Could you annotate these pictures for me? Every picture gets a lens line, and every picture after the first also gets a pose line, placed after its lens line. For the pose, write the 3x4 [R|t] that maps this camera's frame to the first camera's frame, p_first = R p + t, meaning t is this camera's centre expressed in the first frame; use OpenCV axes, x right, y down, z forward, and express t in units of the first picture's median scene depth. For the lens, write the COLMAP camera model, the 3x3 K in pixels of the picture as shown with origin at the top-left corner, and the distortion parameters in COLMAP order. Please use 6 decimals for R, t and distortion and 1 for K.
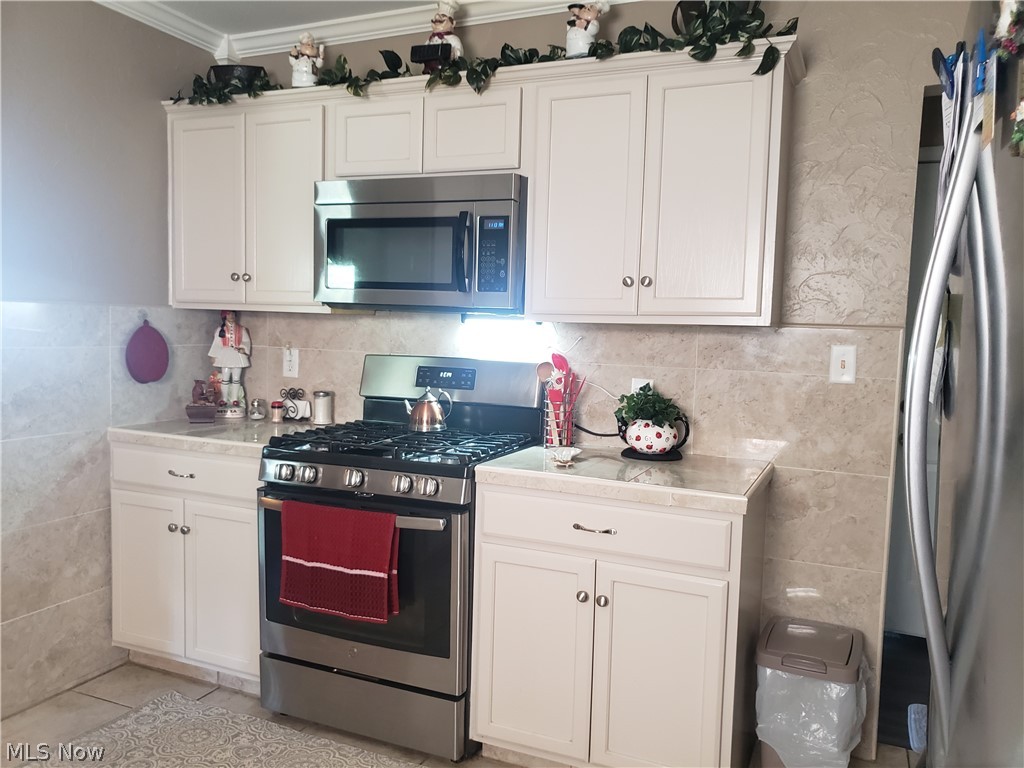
lens RADIAL K [[793.3, 0, 512.0], [0, 793.3, 384.0], [0, 0, 1]] dist [-0.001068, -0.004724]
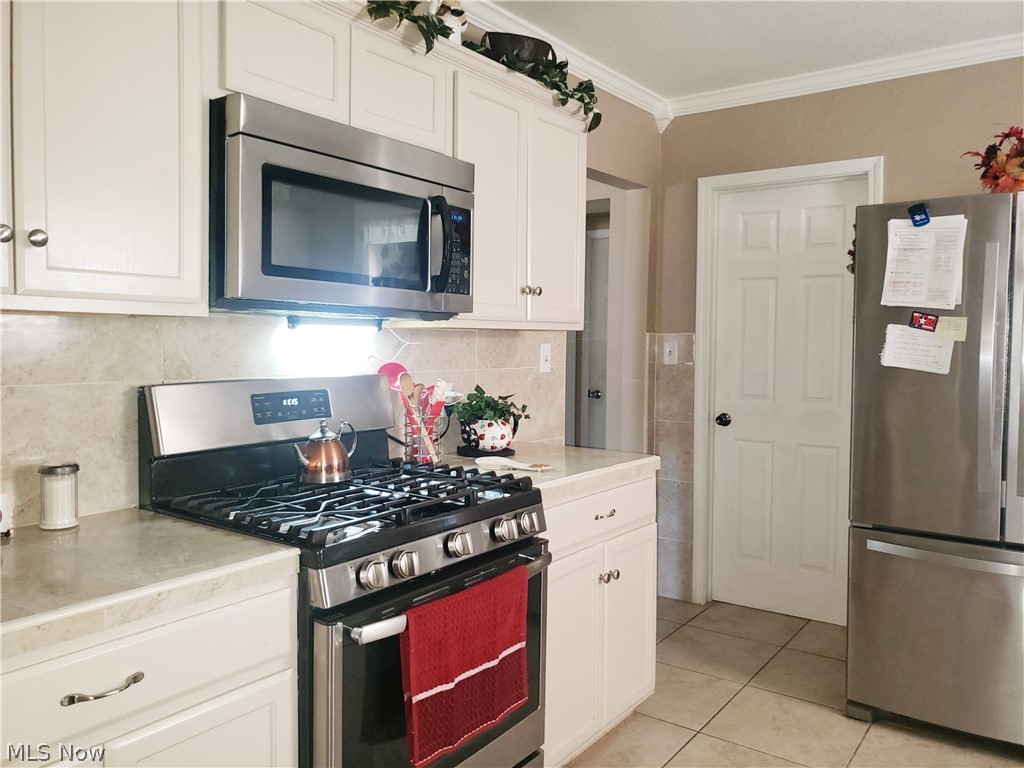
lens RADIAL K [[793.3, 0, 512.0], [0, 793.3, 384.0], [0, 0, 1]] dist [-0.001068, -0.004724]
pose [[0.224060, -0.082230, 0.971100, -0.859709], [0.070205, 0.995207, 0.068073, -0.073626], [-0.972043, 0.052924, 0.228759, 0.748386]]
